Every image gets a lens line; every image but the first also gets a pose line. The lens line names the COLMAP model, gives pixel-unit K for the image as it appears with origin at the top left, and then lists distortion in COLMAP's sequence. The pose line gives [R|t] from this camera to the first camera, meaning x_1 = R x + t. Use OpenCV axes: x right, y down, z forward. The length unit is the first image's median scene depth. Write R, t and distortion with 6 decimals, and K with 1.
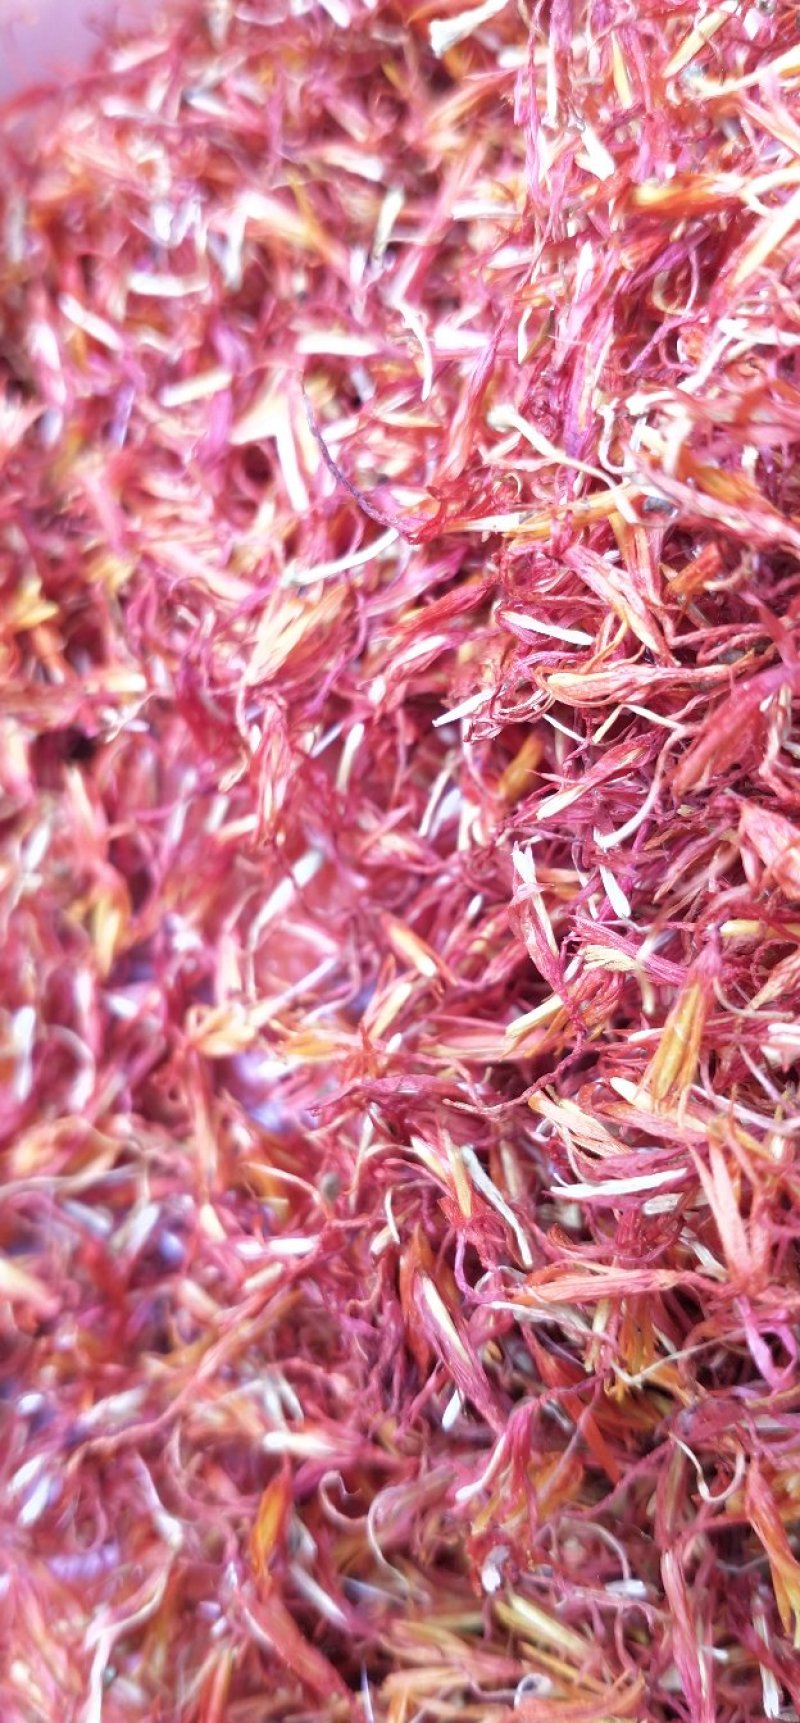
lens RADIAL K [[1140.6, 0, 402.3], [0, 1140.6, 911.9], [0, 0, 1]] dist [0.004960, -0.068072]
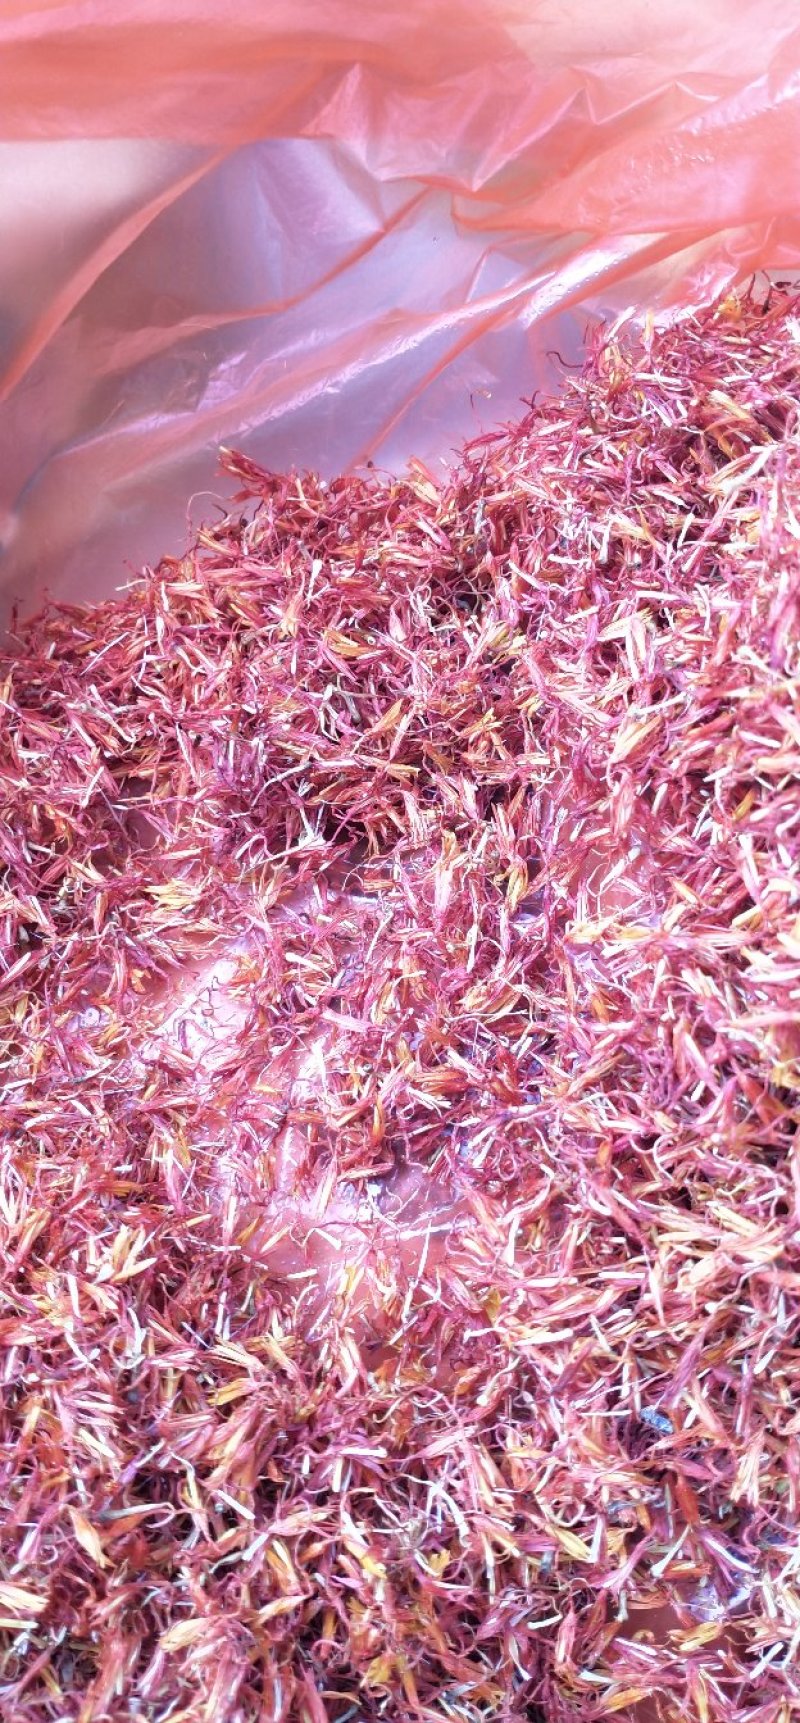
lens RADIAL K [[1140.6, 0, 402.3], [0, 1140.6, 911.9], [0, 0, 1]] dist [0.004960, -0.068072]
pose [[0.980904, 0.055317, -0.186460, -0.102692], [-0.070804, 0.994479, -0.077447, 0.256457], [0.181147, 0.089170, 0.979405, -1.068512]]
